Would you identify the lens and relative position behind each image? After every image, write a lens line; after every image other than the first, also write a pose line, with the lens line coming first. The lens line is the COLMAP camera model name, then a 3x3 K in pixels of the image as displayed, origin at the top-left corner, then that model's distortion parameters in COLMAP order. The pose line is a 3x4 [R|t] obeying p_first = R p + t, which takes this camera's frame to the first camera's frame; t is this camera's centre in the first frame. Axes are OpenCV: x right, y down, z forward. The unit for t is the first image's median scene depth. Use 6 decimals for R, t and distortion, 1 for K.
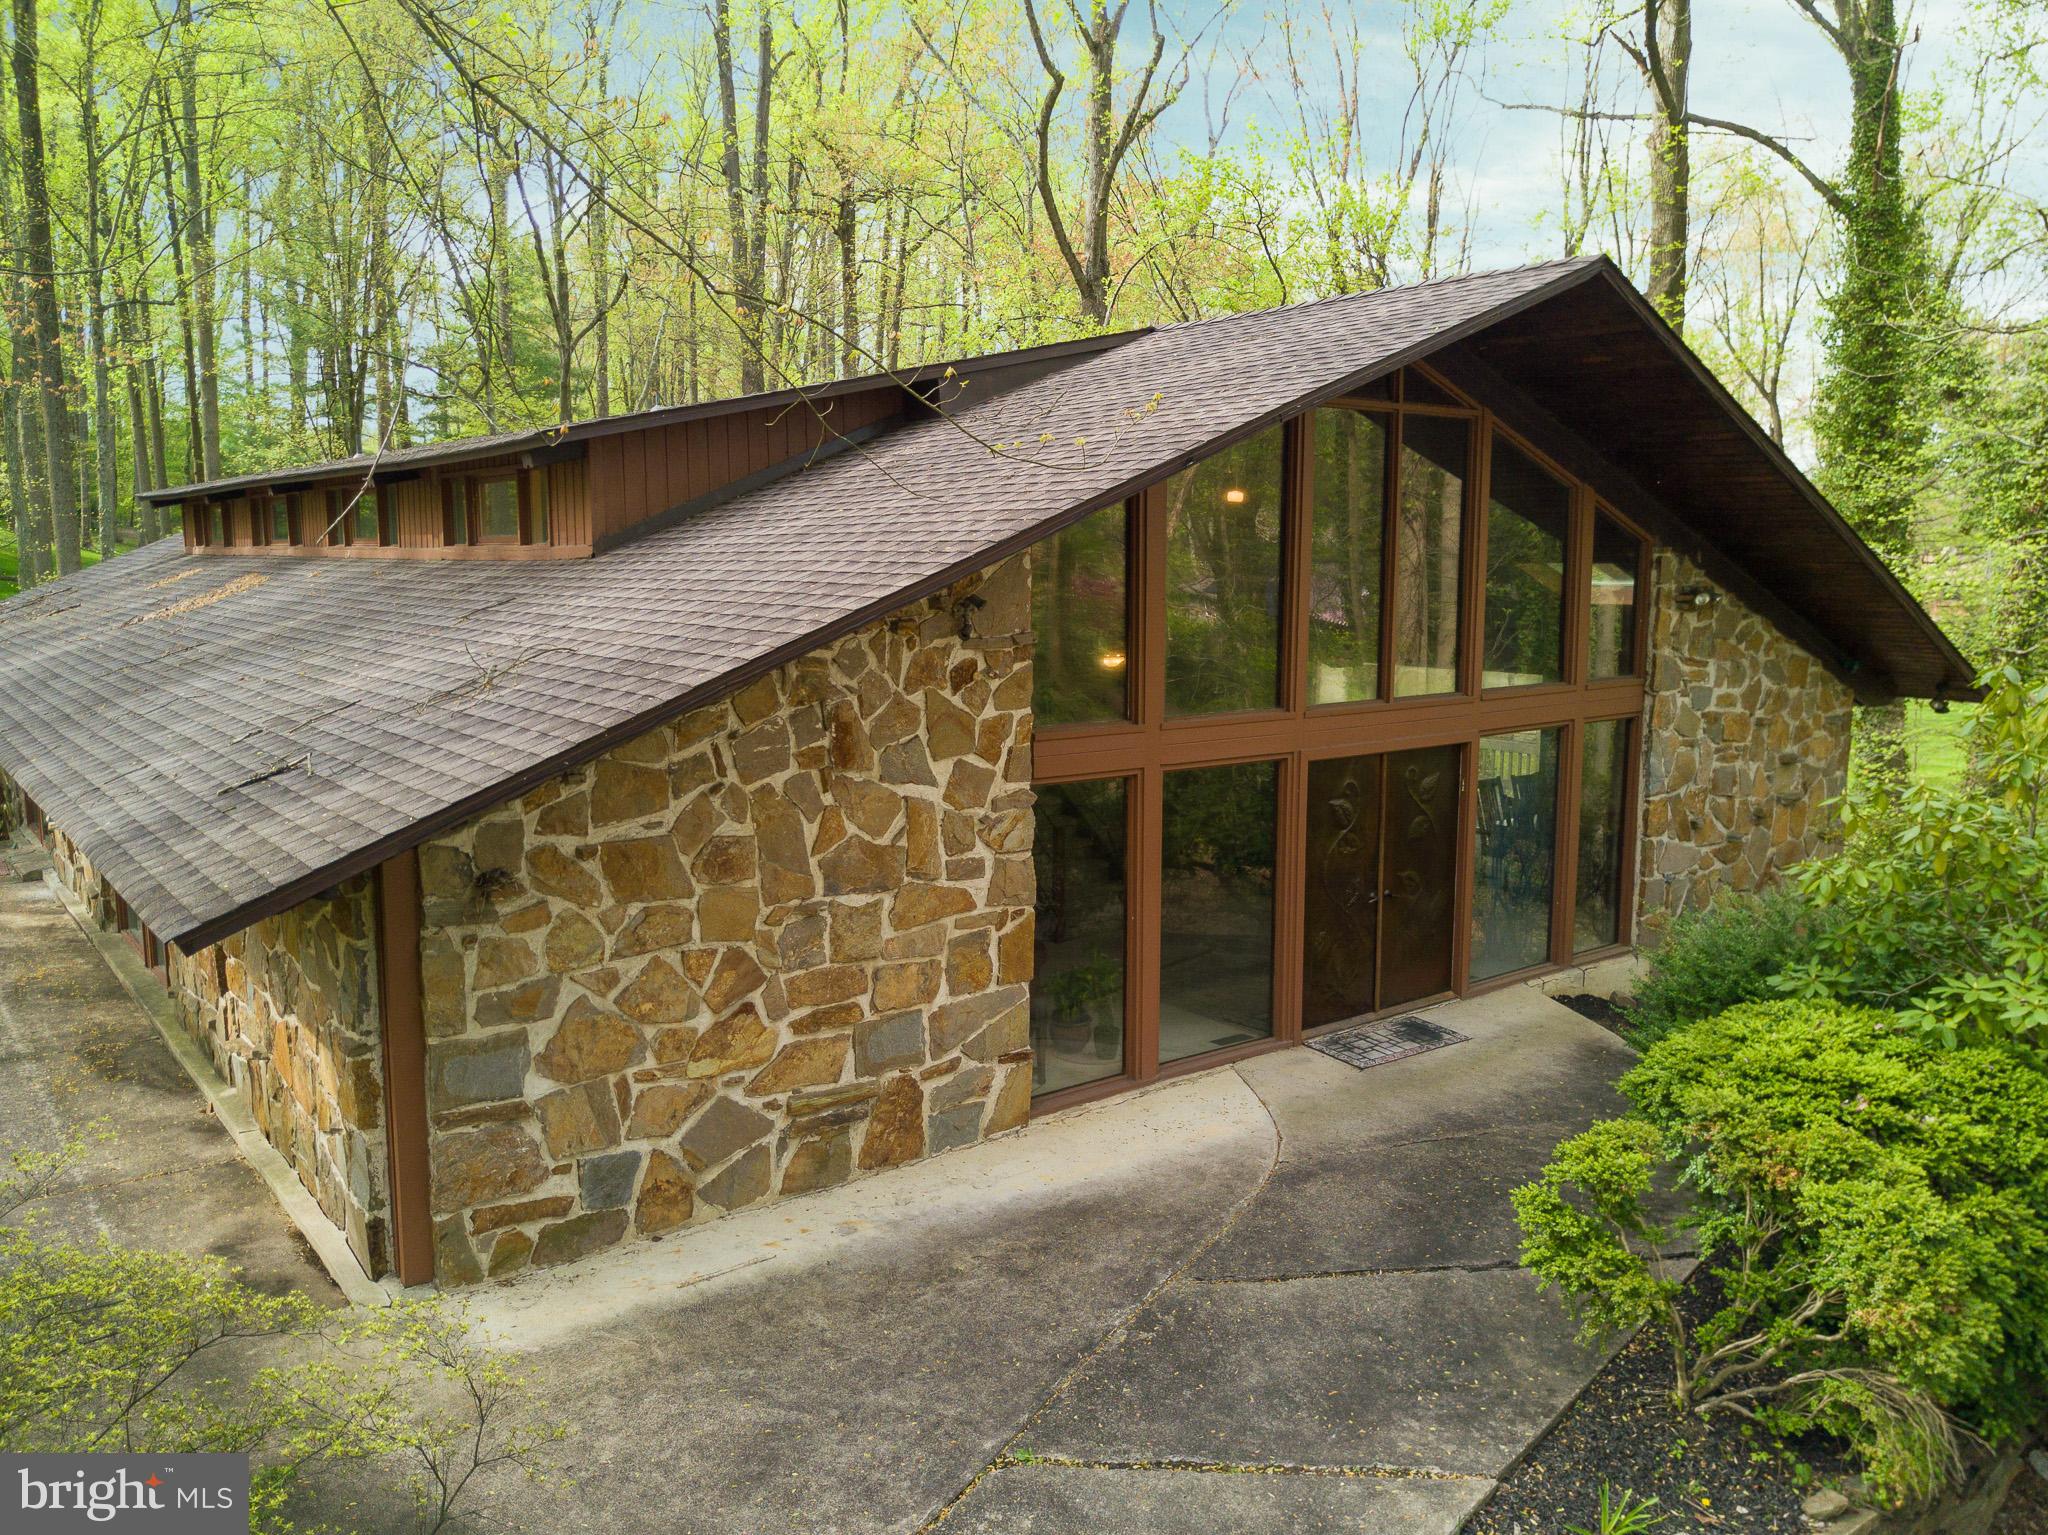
lens RADIAL K [[1569.1, 0, 1023.7], [0, 1569.1, 765.9], [0, 0, 1]] dist [0.012290, -0.027984]
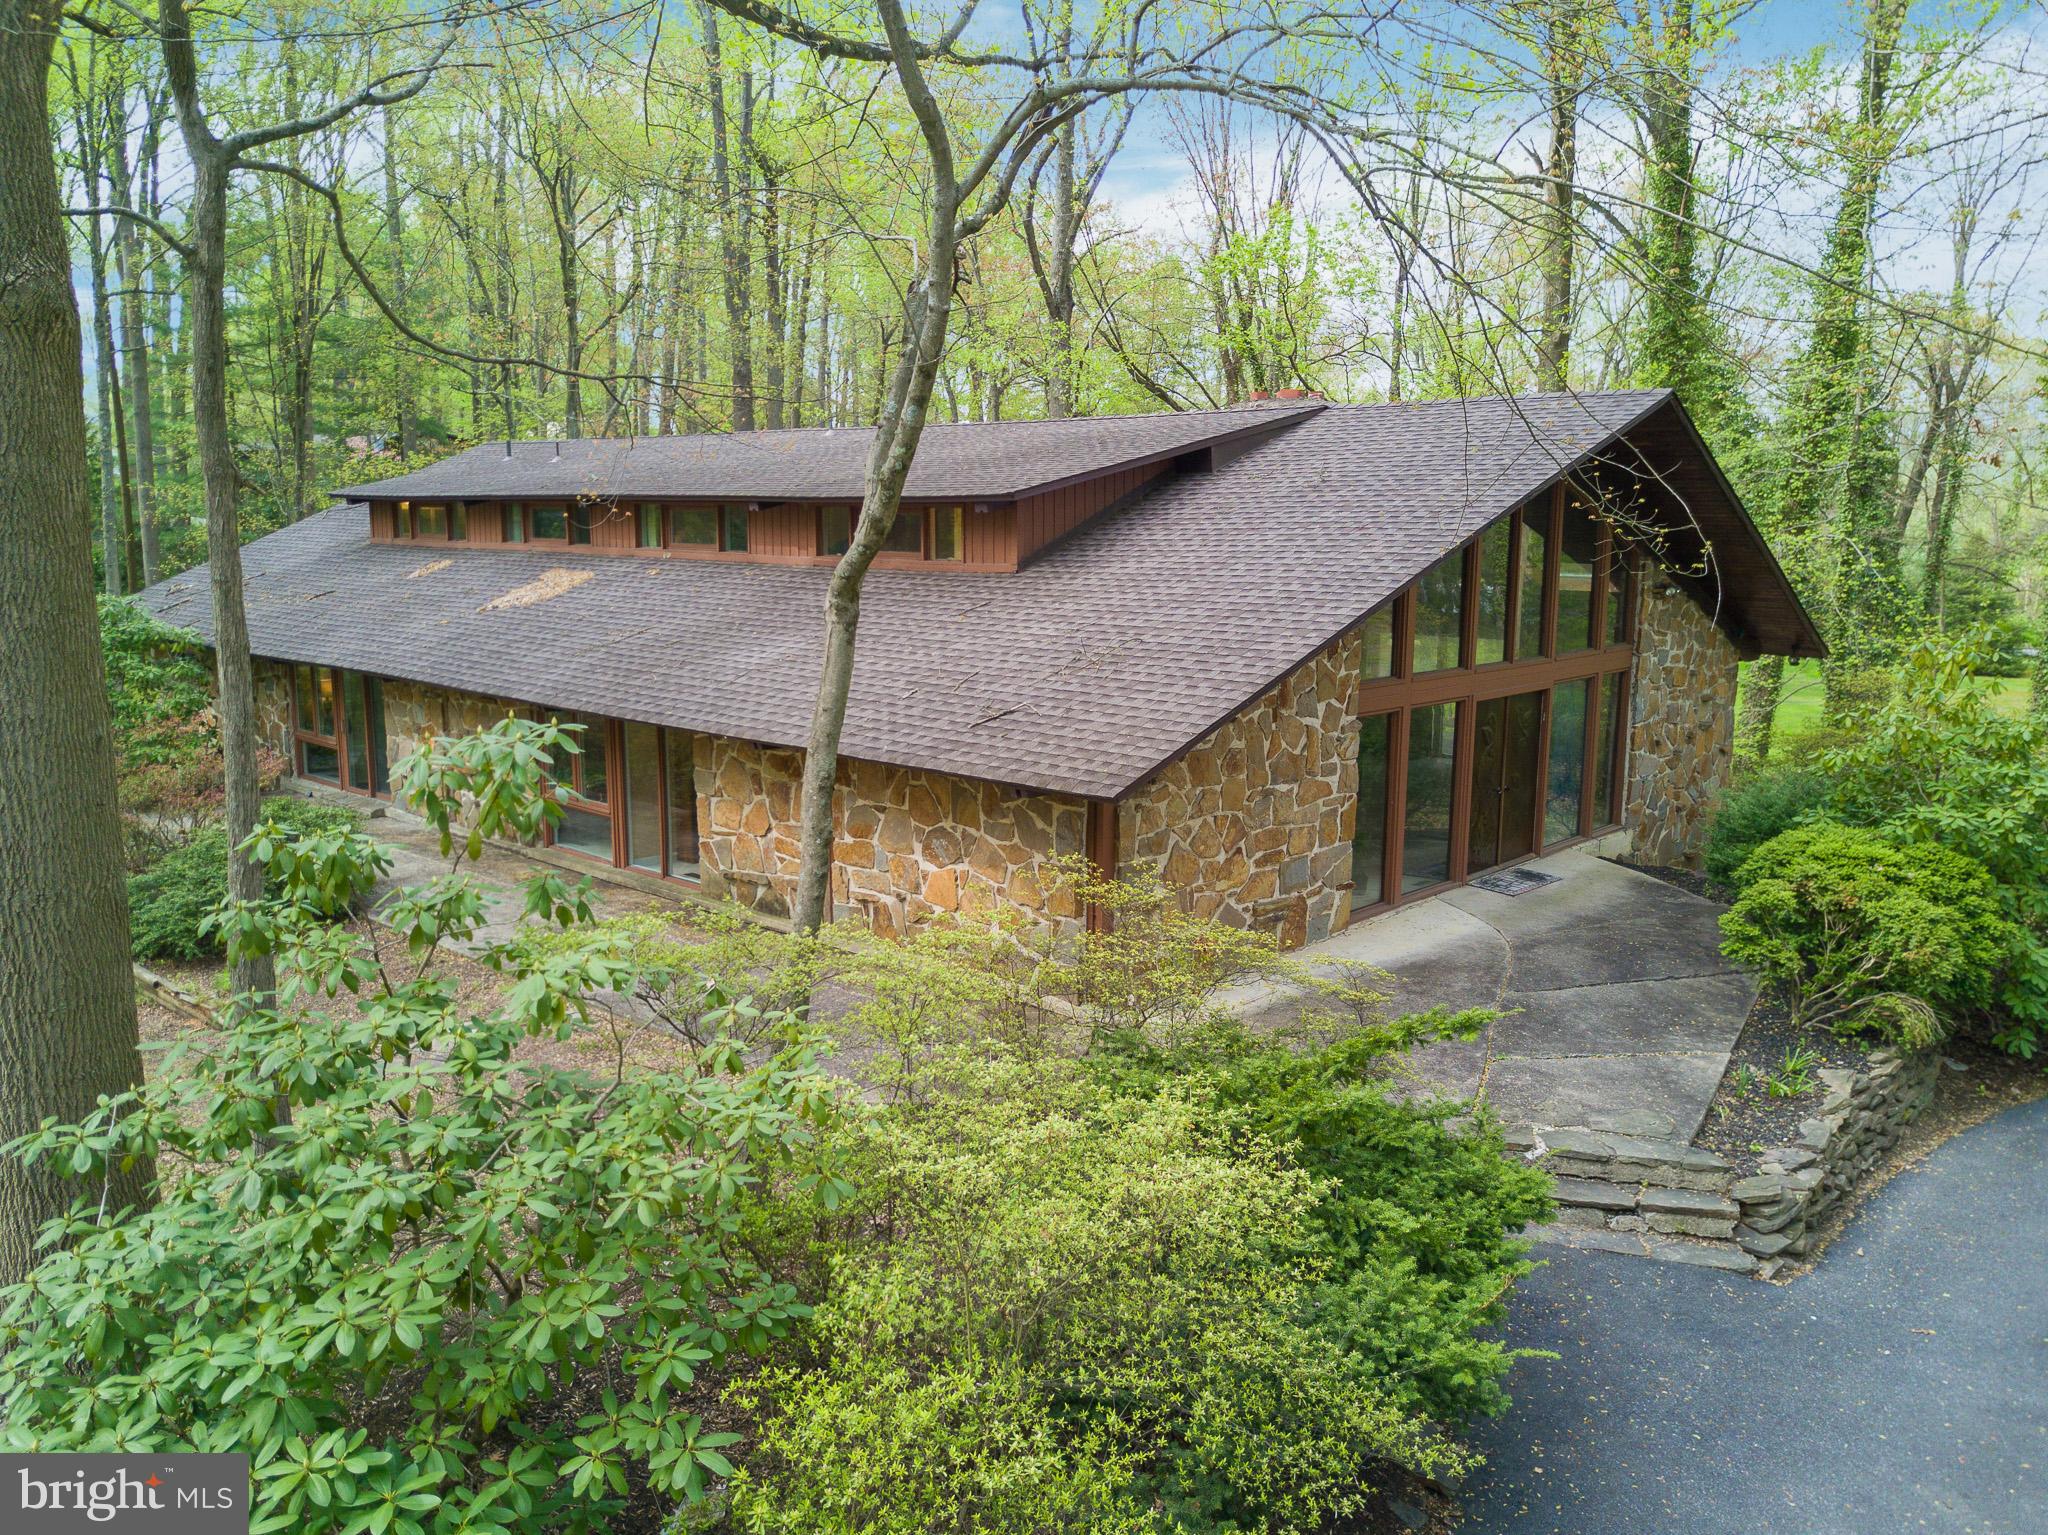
lens RADIAL K [[1569.1, 0, 1008.2], [0, 1569.1, 770.0], [0, 0, 1]] dist [0.012290, -0.027984]
pose [[0.988427, -0.020808, 0.150264, -0.606227], [0.016386, 0.999397, 0.030609, 0.011117], [-0.150810, -0.027793, 0.988172, -0.559834]]
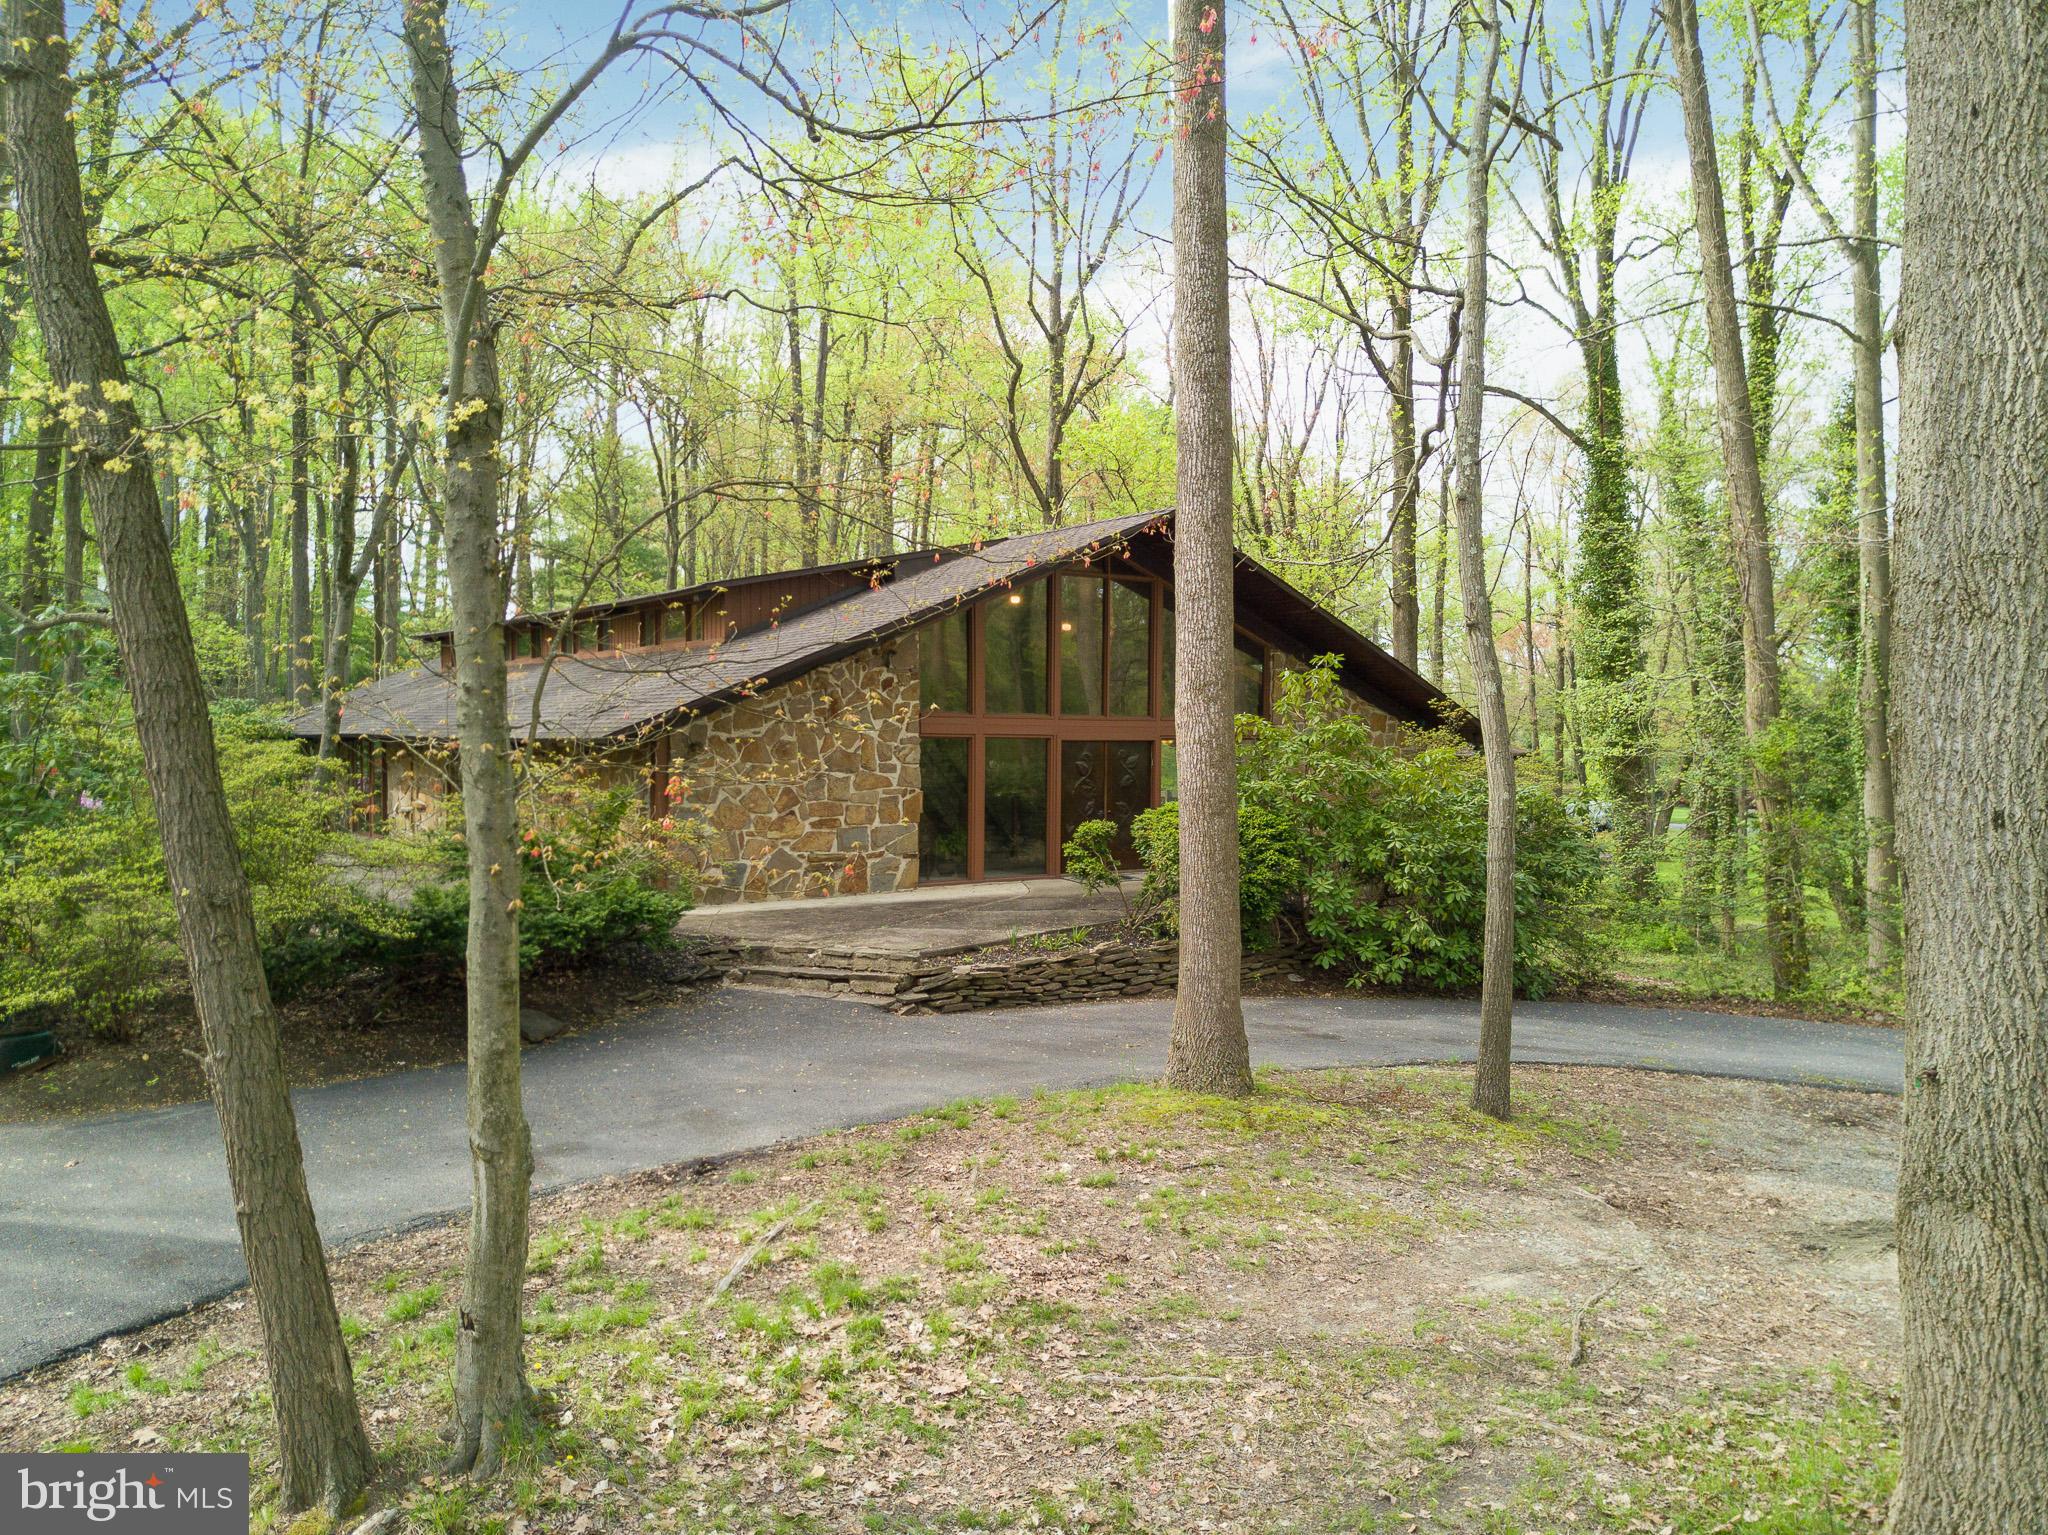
lens RADIAL K [[1569.1, 0, 1032.9], [0, 1569.1, 770.6], [0, 0, 1]] dist [0.012290, -0.027984]
pose [[0.999571, 0.004886, -0.028894, 0.239695], [-0.008163, 0.993403, -0.114389, 0.328156], [0.028145, 0.114576, 0.993016, -1.267638]]
